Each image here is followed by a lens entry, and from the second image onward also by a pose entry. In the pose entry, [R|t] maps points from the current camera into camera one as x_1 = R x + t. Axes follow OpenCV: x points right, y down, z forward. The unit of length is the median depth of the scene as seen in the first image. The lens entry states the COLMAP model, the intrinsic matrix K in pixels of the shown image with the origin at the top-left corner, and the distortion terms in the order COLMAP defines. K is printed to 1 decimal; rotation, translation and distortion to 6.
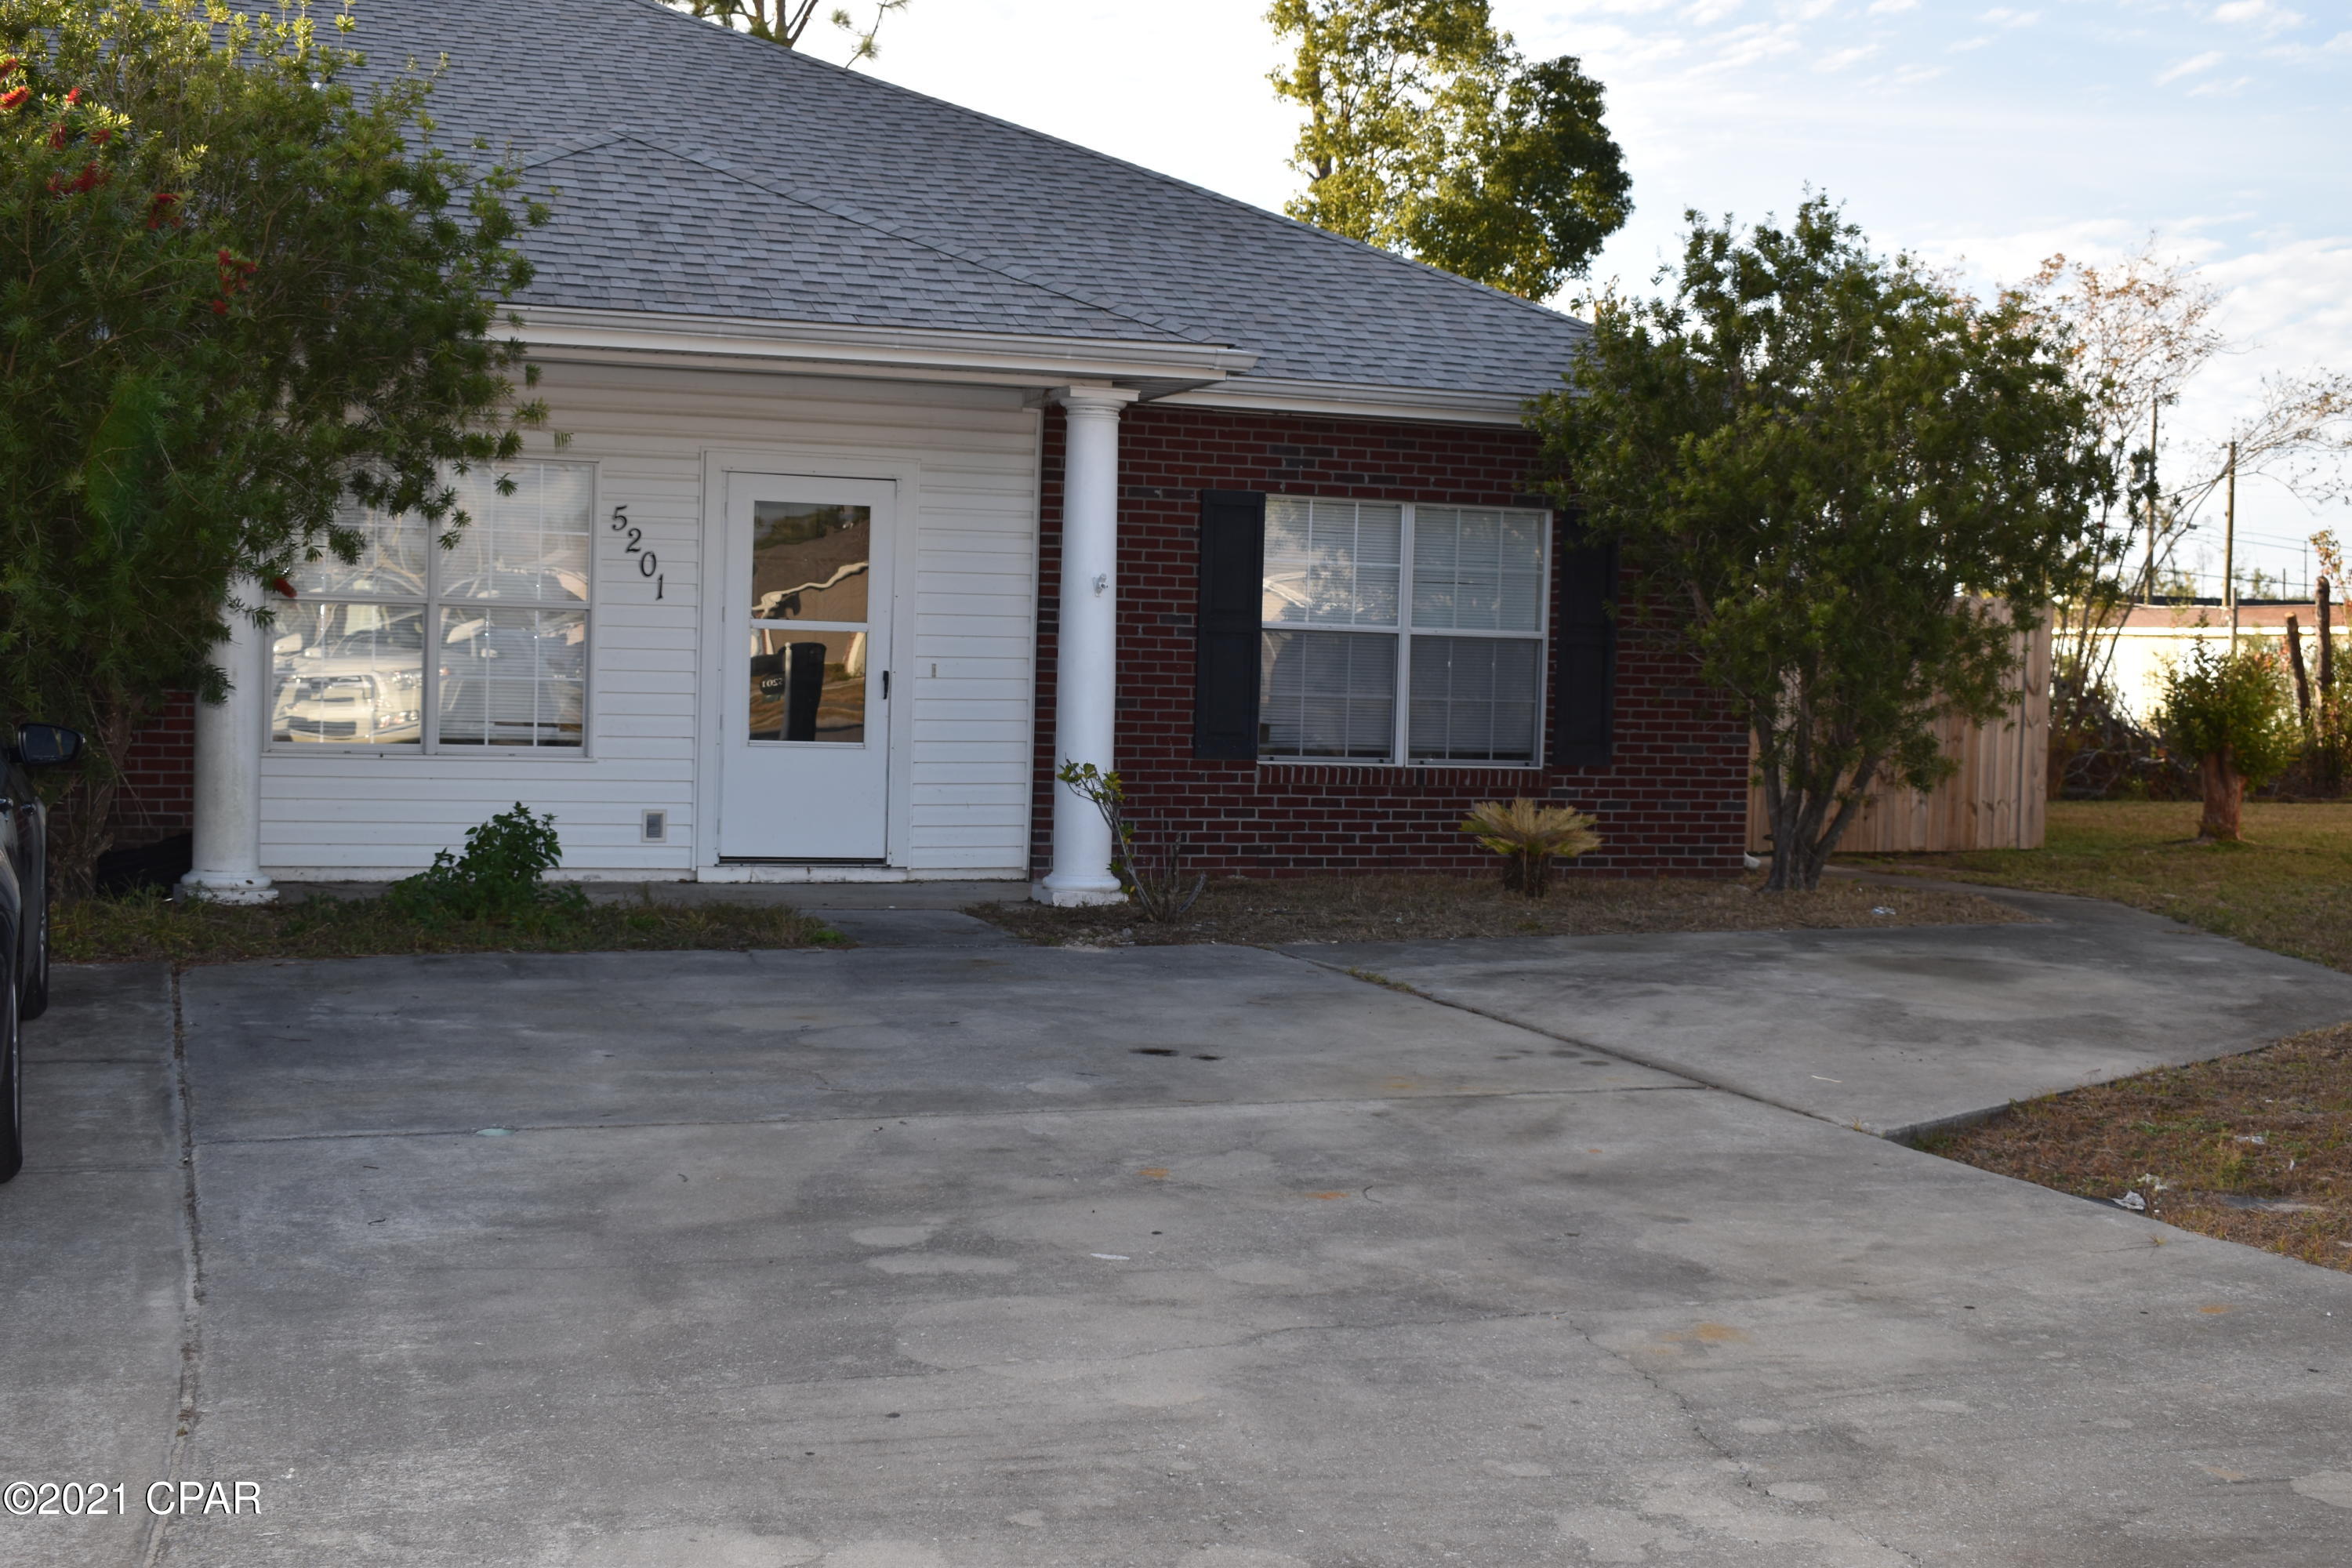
lens RADIAL K [[2742.2, 0, 1176.0], [0, 2742.2, 784.0], [0, 0, 1]] dist [-0.061678, 0.019233]
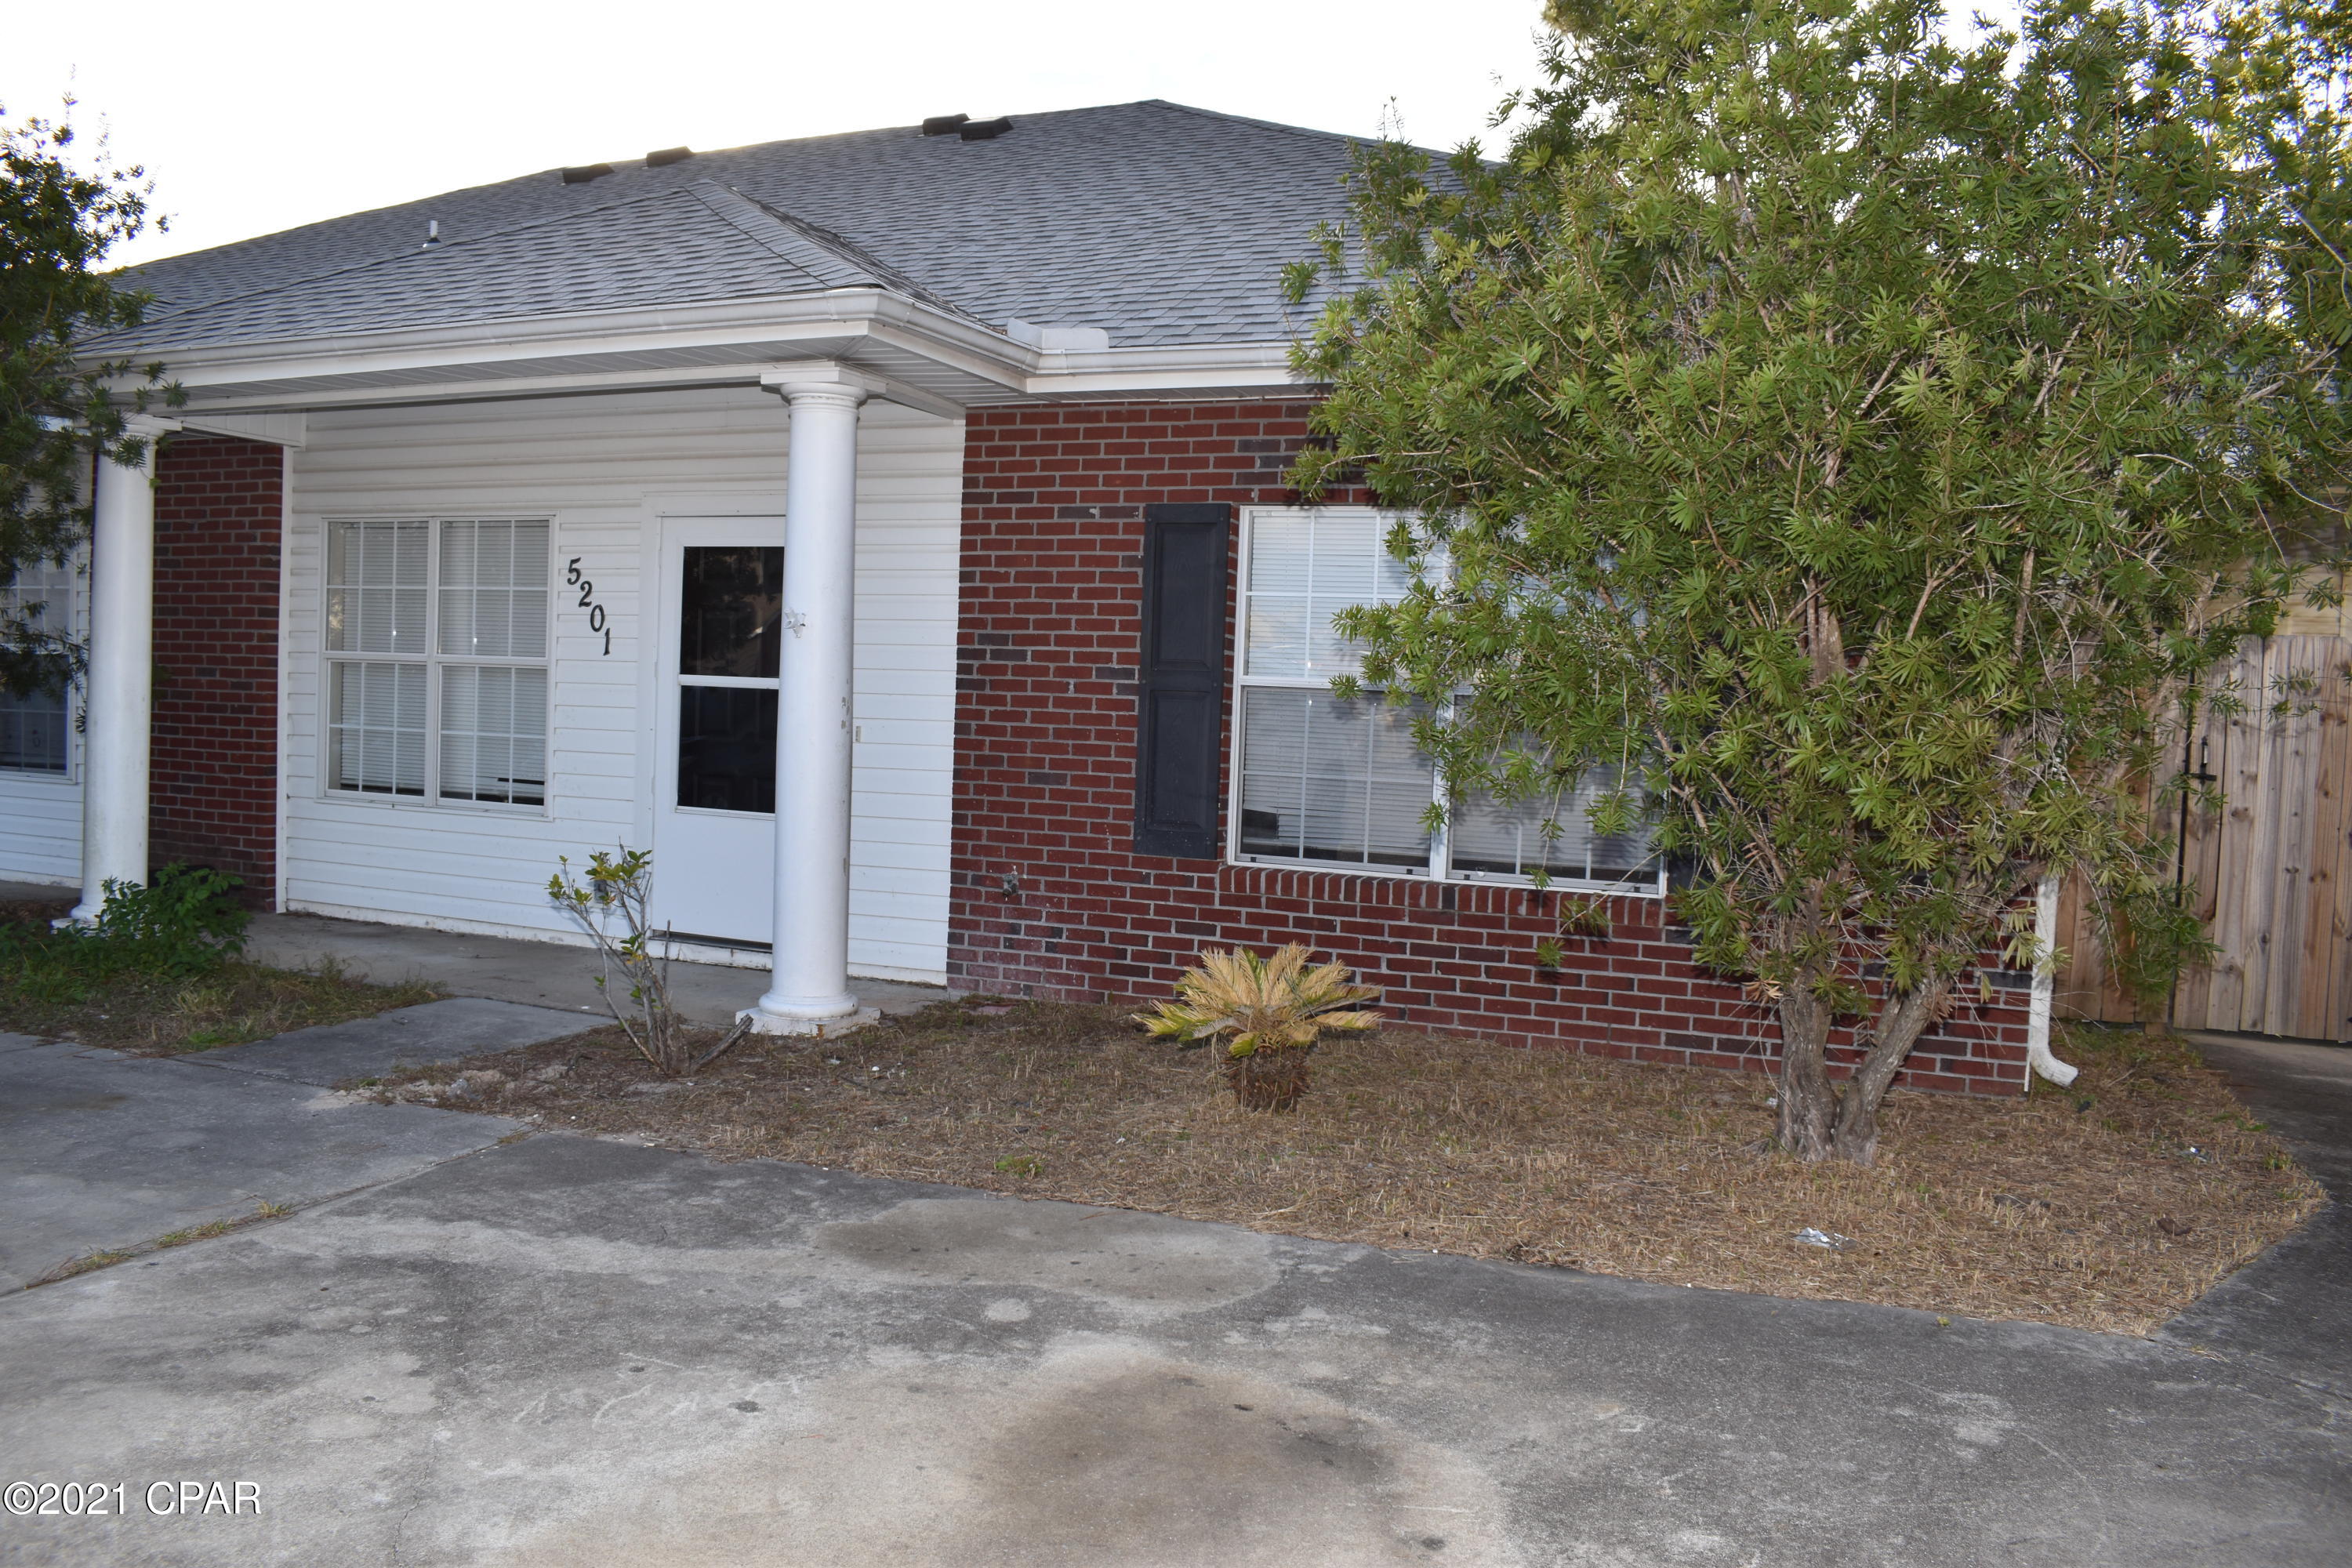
lens RADIAL K [[1840.8, 0, 1176.0], [0, 1840.8, 784.0], [0, 0, 1]] dist [-0.090419, 0.000017]
pose [[0.734892, 0.030224, -0.677510, 0.388553], [-0.048011, 0.998818, -0.007520, -0.027058], [0.676482, 0.038055, 0.735475, 0.665456]]
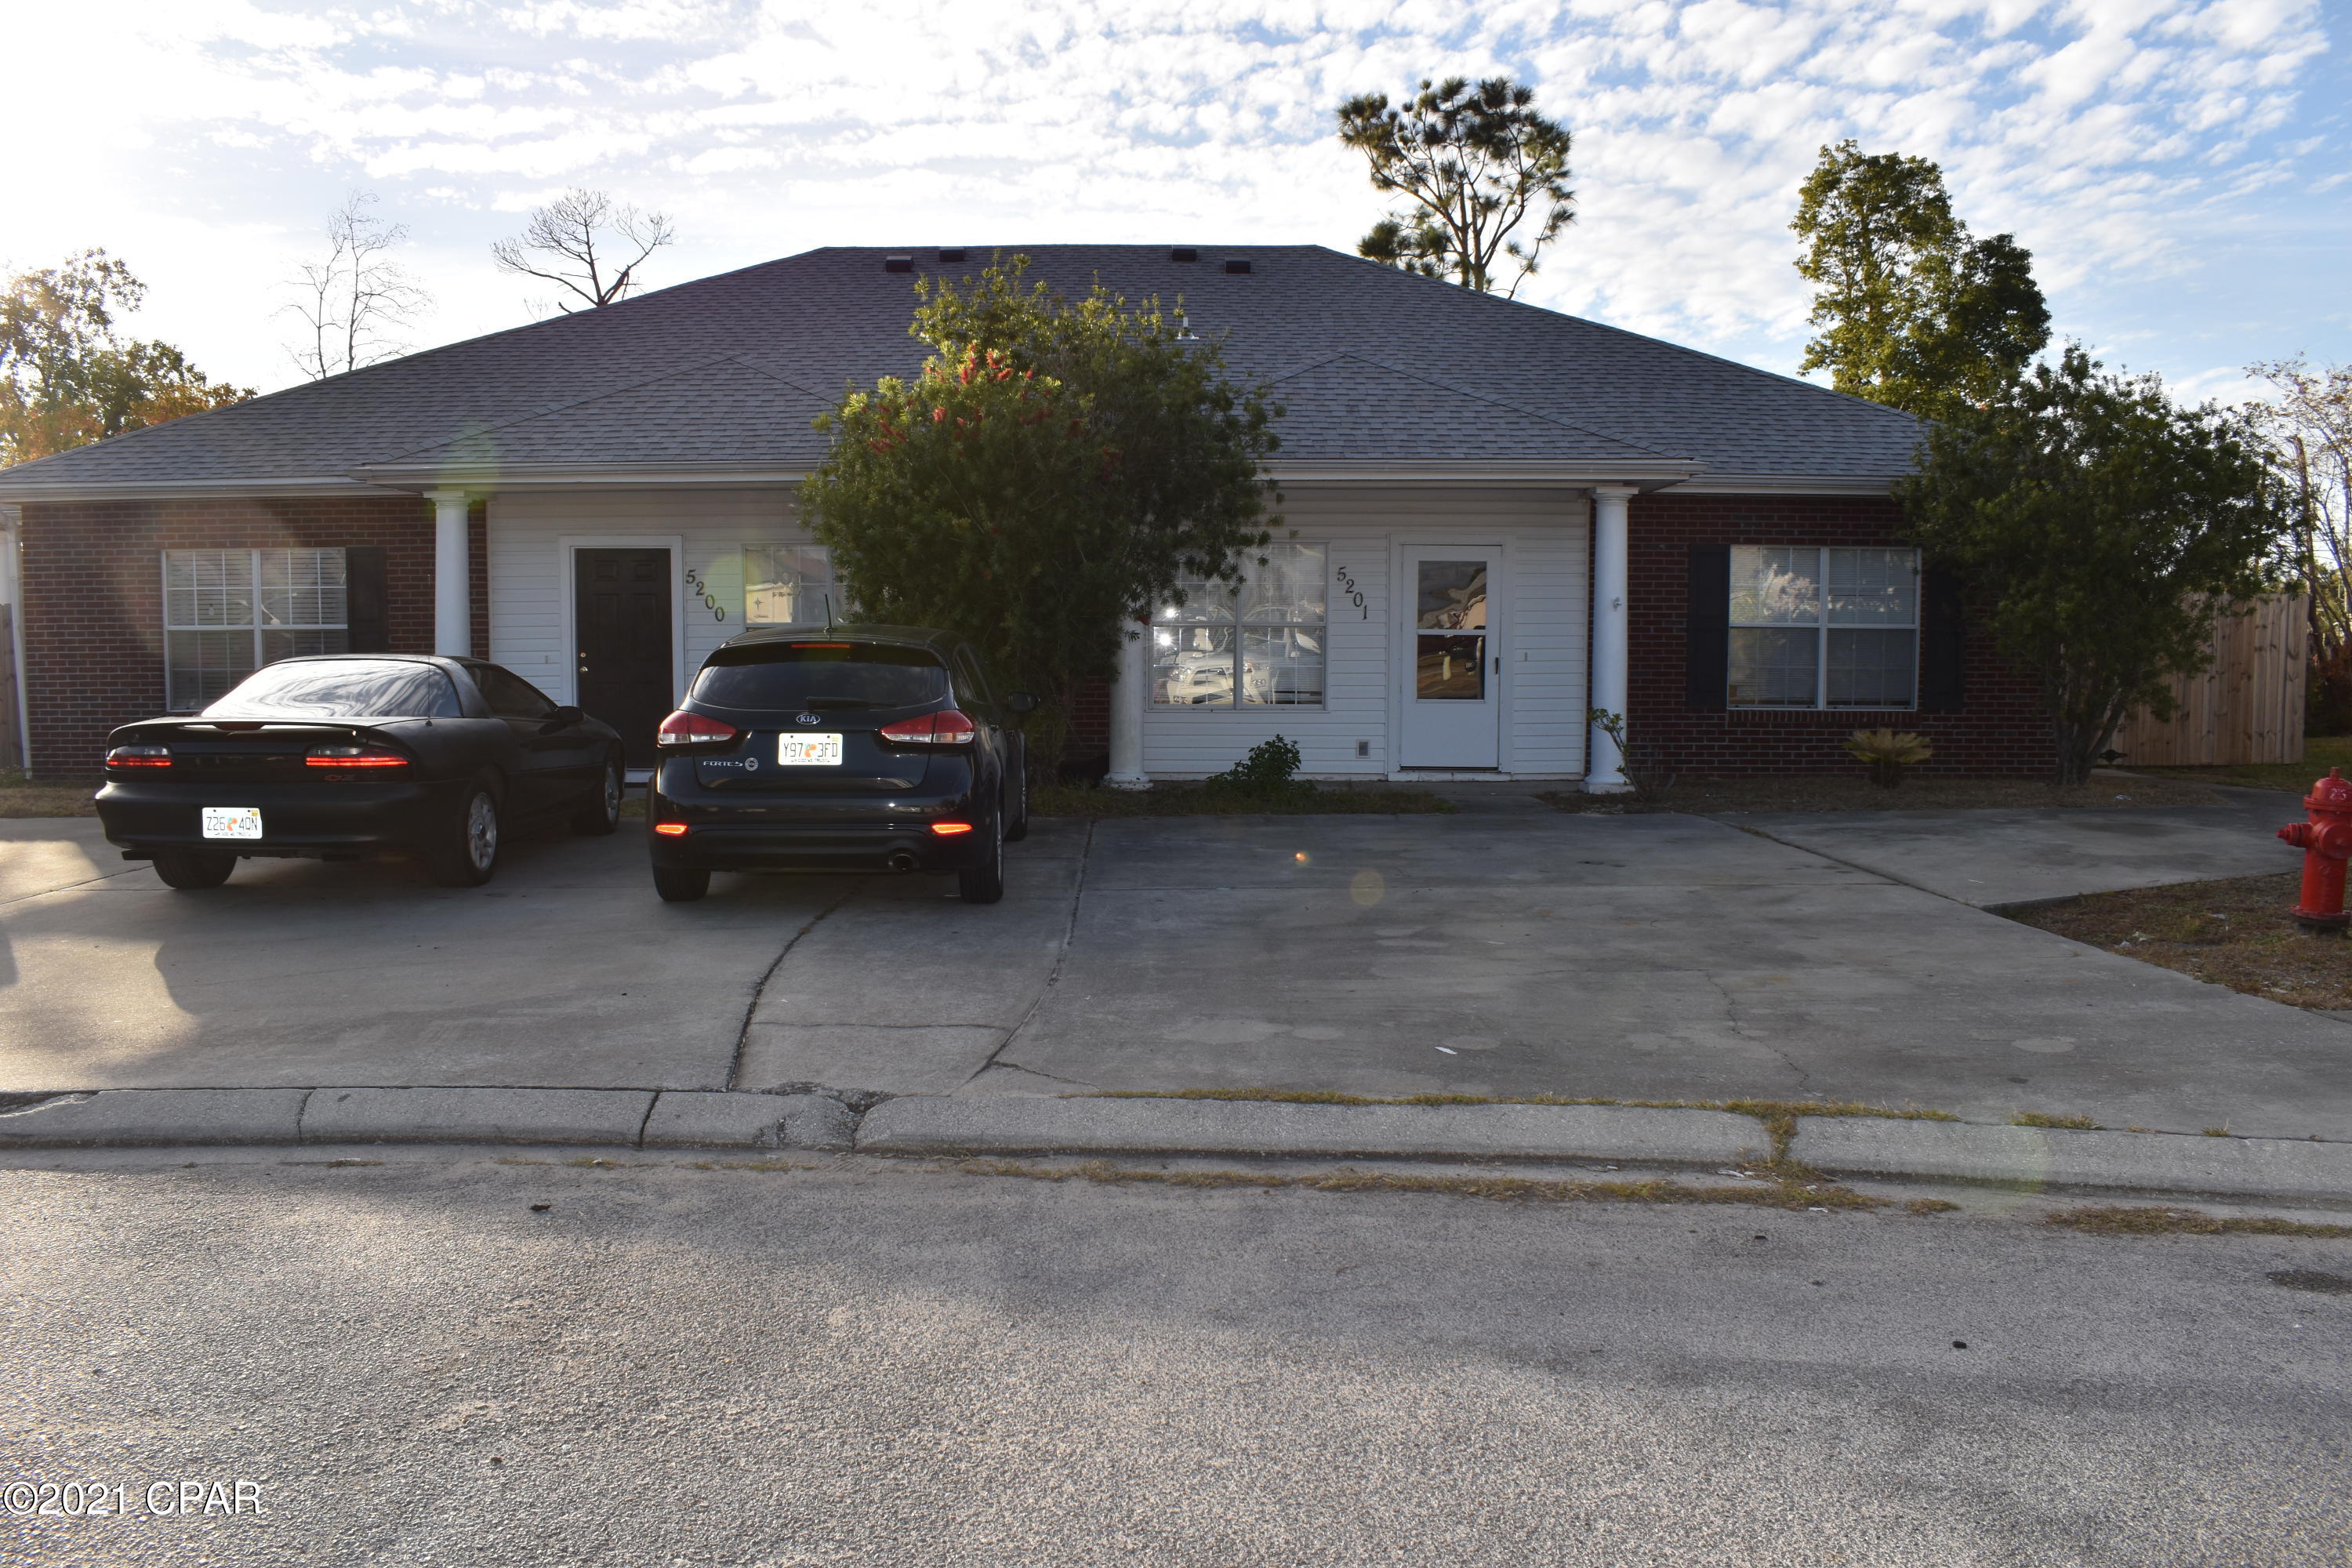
lens RADIAL K [[1840.8, 0, 1176.0], [0, 1840.8, 784.0], [0, 0, 1]] dist [-0.090419, 0.000017]
pose [[0.943363, -0.001669, -0.331759, 0.086791], [0.009865, 0.999686, 0.023022, 0.009461], [0.331616, -0.024990, 0.943083, -0.151151]]
